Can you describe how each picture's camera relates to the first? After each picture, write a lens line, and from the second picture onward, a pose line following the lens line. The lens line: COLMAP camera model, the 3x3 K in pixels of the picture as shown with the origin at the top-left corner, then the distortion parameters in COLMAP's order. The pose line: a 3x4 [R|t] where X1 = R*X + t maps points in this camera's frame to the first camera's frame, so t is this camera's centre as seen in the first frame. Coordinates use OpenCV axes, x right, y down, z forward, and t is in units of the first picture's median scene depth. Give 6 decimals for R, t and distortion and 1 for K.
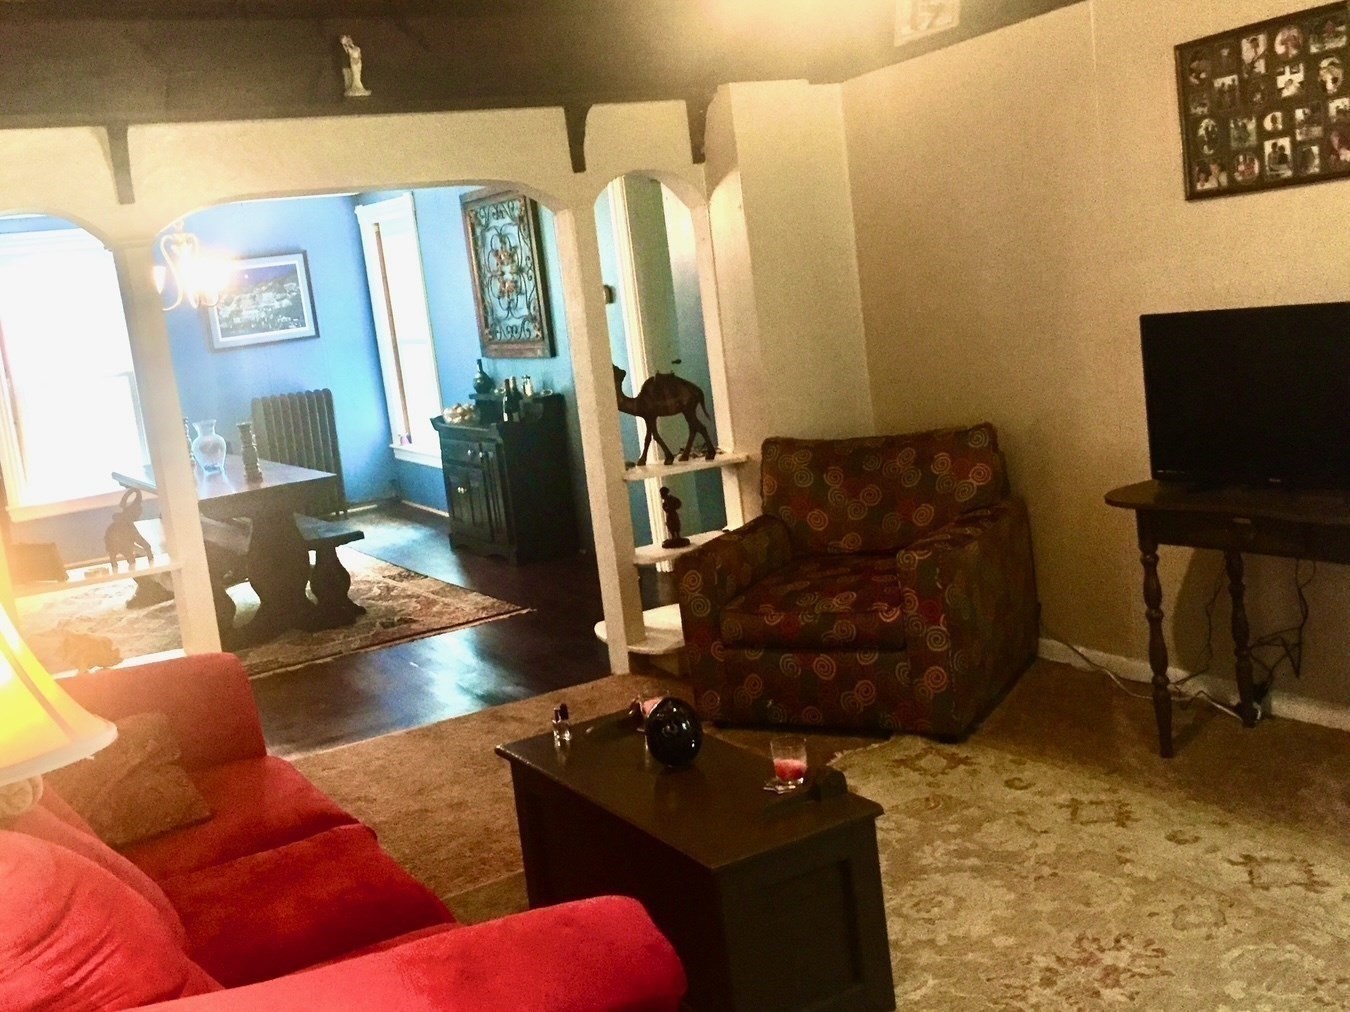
lens RADIAL K [[1417.1, 0, 675.0], [0, 1417.1, 506.0], [0, 0, 1]] dist [-0.007836, -0.013605]
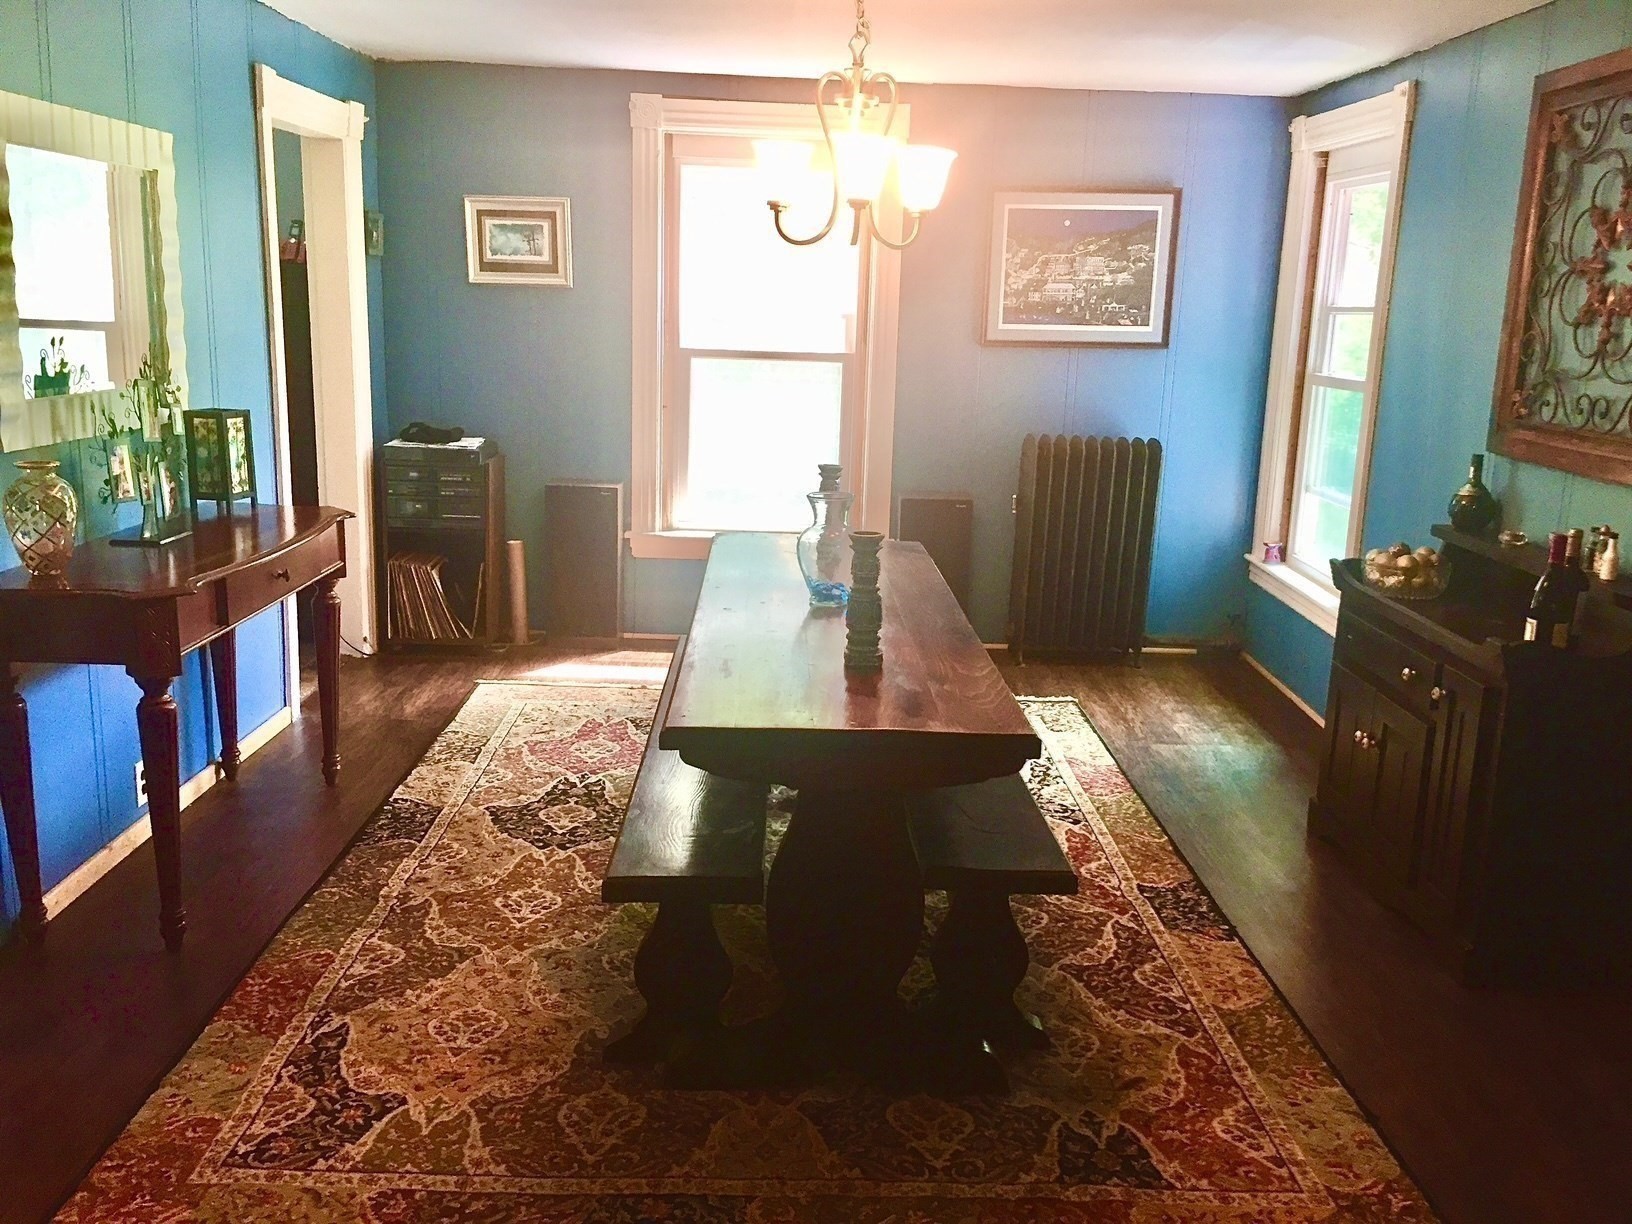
lens RADIAL K [[1366.1, 0, 816.0], [0, 1366.1, 612.0], [0, 0, 1]] dist [0.070760, -0.099715]
pose [[0.849366, 0.250231, -0.464716, -0.100451], [-0.212595, 0.968086, 0.132715, -0.068507], [0.483095, -0.013928, 0.875457, 0.511951]]
